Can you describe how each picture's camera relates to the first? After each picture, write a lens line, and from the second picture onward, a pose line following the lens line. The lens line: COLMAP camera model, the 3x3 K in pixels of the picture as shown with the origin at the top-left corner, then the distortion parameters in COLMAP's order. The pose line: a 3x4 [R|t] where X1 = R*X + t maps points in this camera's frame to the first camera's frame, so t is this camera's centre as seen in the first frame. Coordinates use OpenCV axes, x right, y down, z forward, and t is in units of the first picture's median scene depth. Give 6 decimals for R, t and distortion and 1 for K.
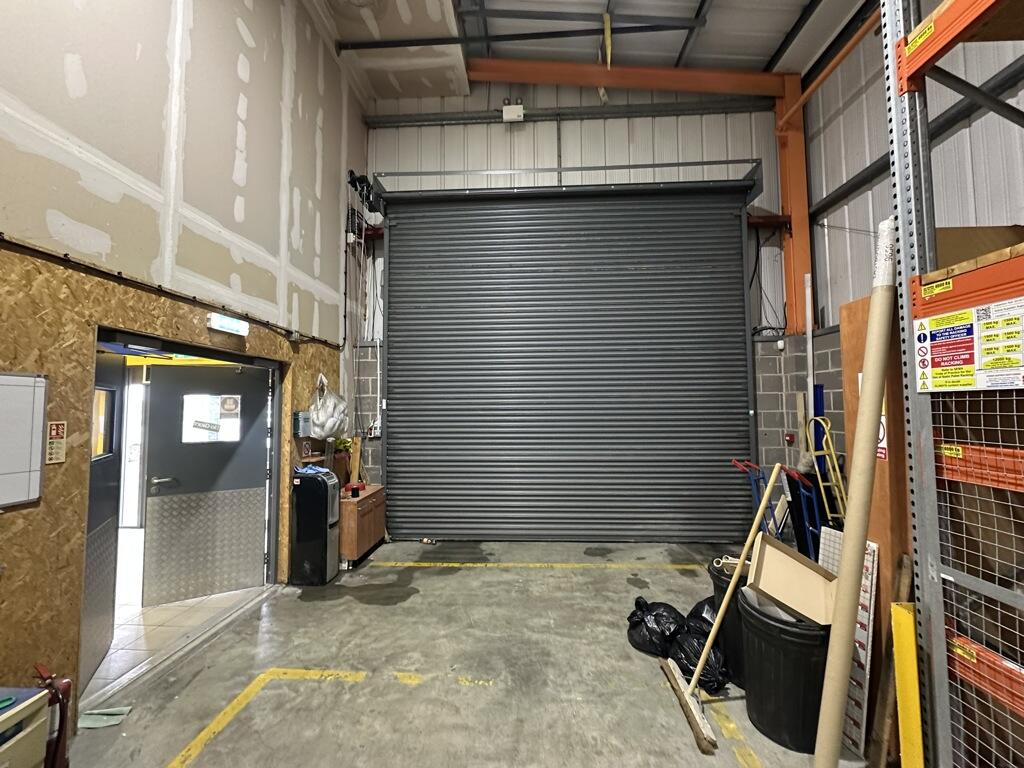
lens RADIAL K [[406.0, 0, 511.9], [0, 406.0, 384.0], [0, 0, 1]] dist [-0.001208, -0.000159]
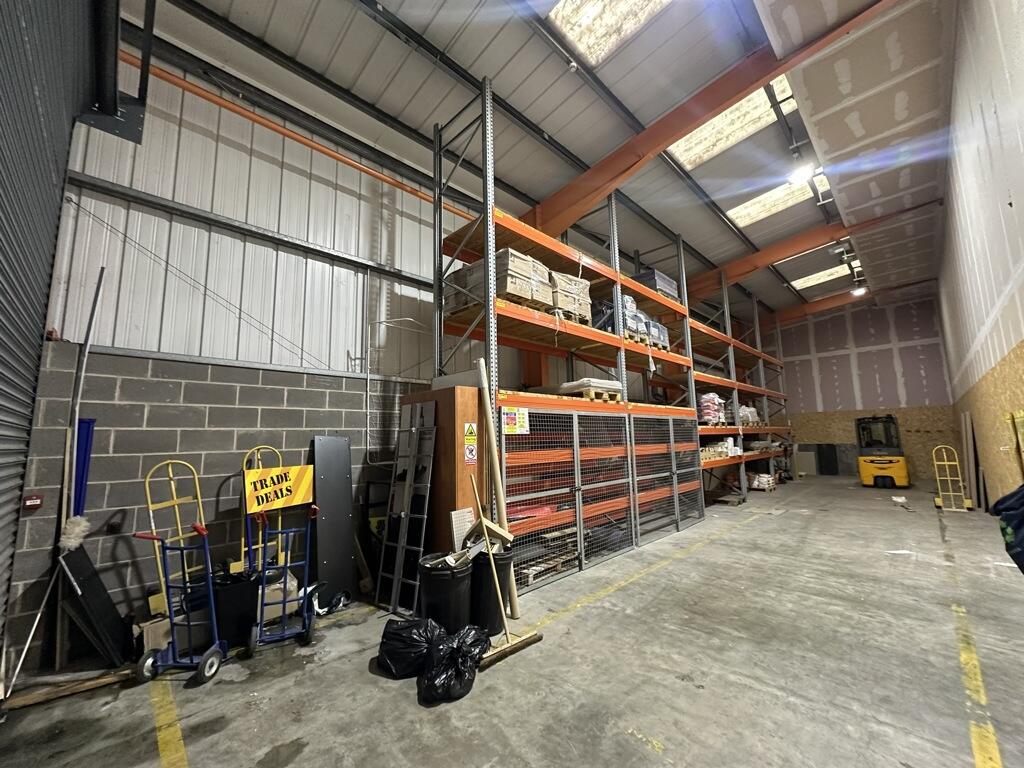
lens RADIAL K [[406.0, 0, 510.6], [0, 406.0, 386.8], [0, 0, 1]] dist [-0.001208, -0.000159]
pose [[-0.731659, 0.108801, 0.672932, -0.573746], [-0.012419, 0.984889, -0.172741, 0.118712], [-0.681558, -0.134744, -0.719252, 1.990461]]
